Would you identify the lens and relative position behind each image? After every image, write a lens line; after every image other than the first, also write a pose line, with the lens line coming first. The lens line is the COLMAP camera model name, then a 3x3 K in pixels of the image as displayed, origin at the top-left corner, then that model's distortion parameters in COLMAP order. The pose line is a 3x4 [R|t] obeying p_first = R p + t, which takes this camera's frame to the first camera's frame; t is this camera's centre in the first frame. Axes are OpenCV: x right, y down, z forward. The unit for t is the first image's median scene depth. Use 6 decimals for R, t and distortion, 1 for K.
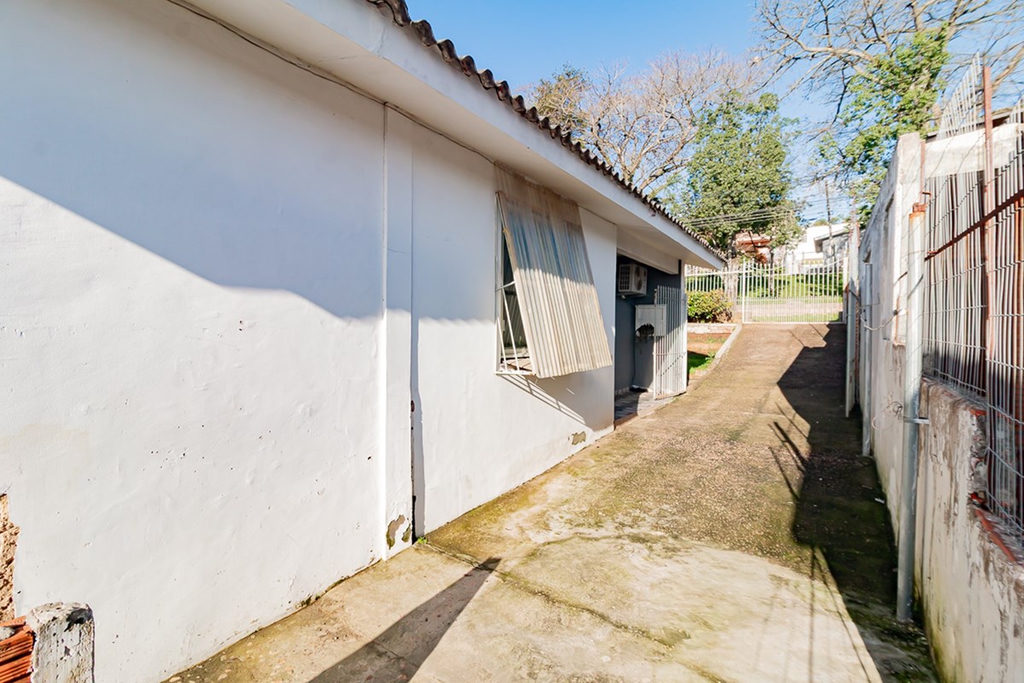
lens RADIAL K [[473.3, 0, 512.0], [0, 473.3, 341.5], [0, 0, 1]] dist [0.014248, -0.000515]
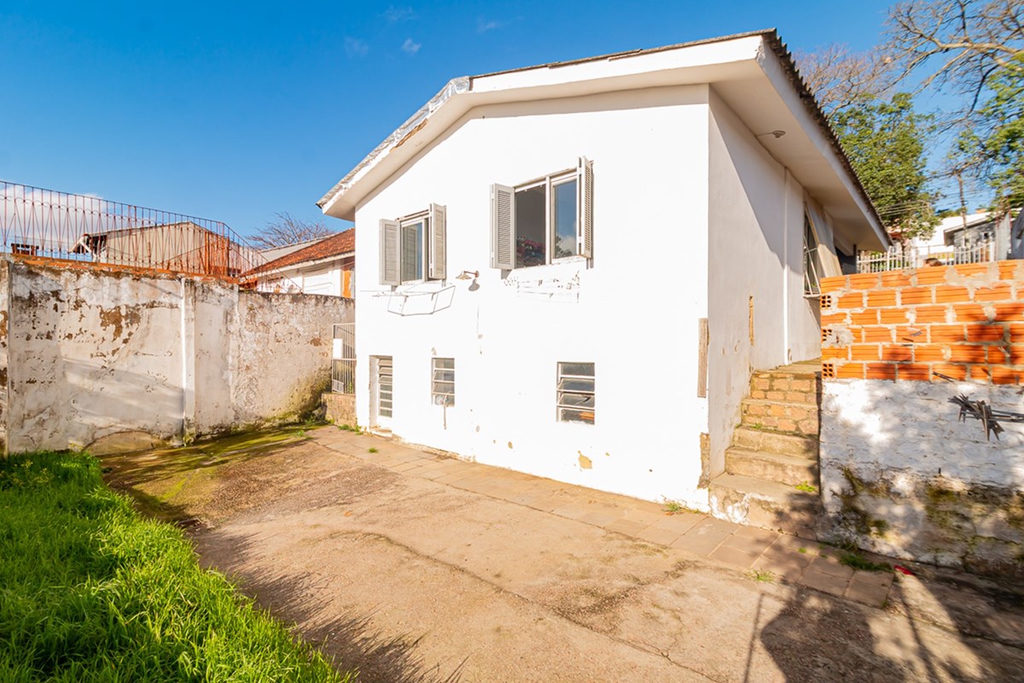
lens RADIAL K [[490.7, 0, 509.4], [0, 490.7, 347.8], [0, 0, 1]] dist [0.015537, 0.000064]
pose [[0.989590, -0.000786, -0.143916, -0.162588], [-0.000412, 0.999965, -0.008300, 0.052563], [0.143917, 0.008273, 0.989555, -0.207911]]
